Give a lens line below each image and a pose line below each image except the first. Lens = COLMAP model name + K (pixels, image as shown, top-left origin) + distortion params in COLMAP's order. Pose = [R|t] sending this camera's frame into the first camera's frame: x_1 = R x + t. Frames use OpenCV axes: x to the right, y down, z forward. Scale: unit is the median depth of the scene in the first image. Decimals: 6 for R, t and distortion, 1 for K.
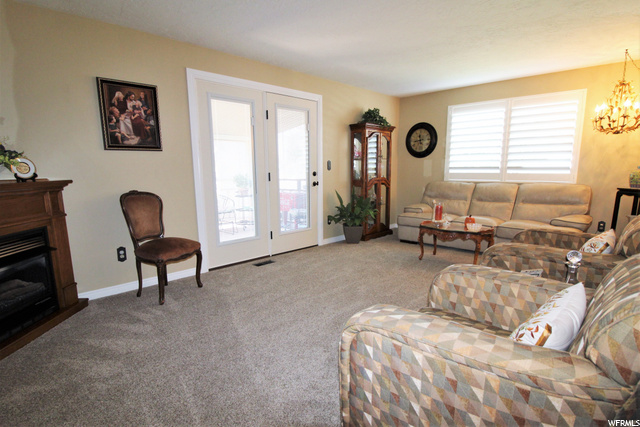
lens RADIAL K [[328.2, 0, 320.7], [0, 328.2, 224.7], [0, 0, 1]] dist [-0.001152, -0.000562]
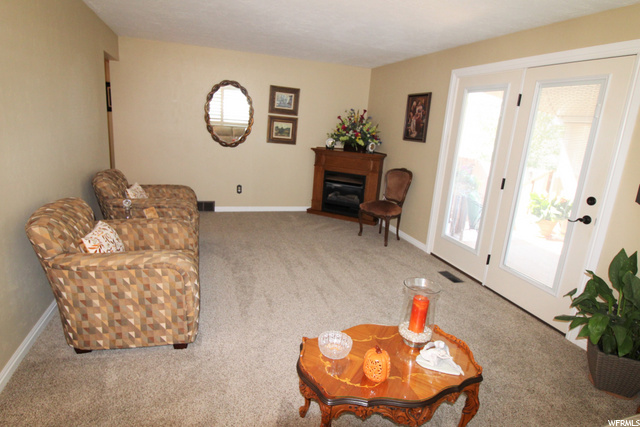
lens RADIAL K [[335.6, 0, 320.1], [0, 335.6, 204.3], [0, 0, 1]] dist [0.003759, -0.014079]
pose [[-0.403579, 0.184417, -0.896166, 0.928750], [-0.236739, 0.925072, 0.296978, -0.308175], [0.883786, 0.332012, -0.329681, 1.205518]]
